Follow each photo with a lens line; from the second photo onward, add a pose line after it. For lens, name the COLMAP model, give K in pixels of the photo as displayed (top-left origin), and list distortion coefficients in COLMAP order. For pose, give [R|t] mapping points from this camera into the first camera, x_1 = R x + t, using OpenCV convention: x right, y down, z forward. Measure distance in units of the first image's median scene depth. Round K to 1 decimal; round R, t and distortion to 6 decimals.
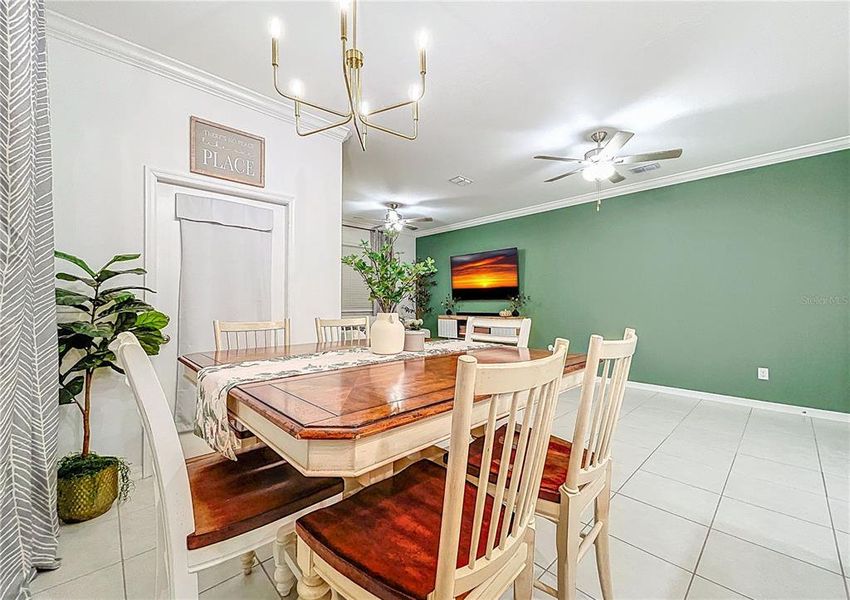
lens RADIAL K [[343.2, 0, 425.0], [0, 343.2, 300.0], [0, 0, 1]] dist [0.000214, -0.000054]
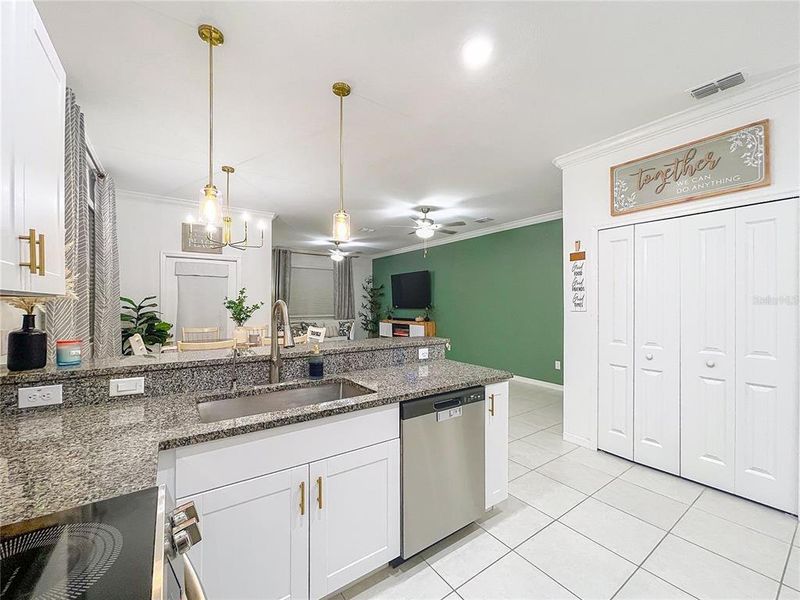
lens RADIAL K [[327.2, 0, 397.6], [0, 327.2, 303.0], [0, 0, 1]] dist [-0.003850, 0.000143]
pose [[0.988342, -0.002572, -0.152232, 0.686274], [0.003931, 0.999955, 0.008623, -0.071685], [0.152203, -0.009121, 0.988307, -0.556349]]
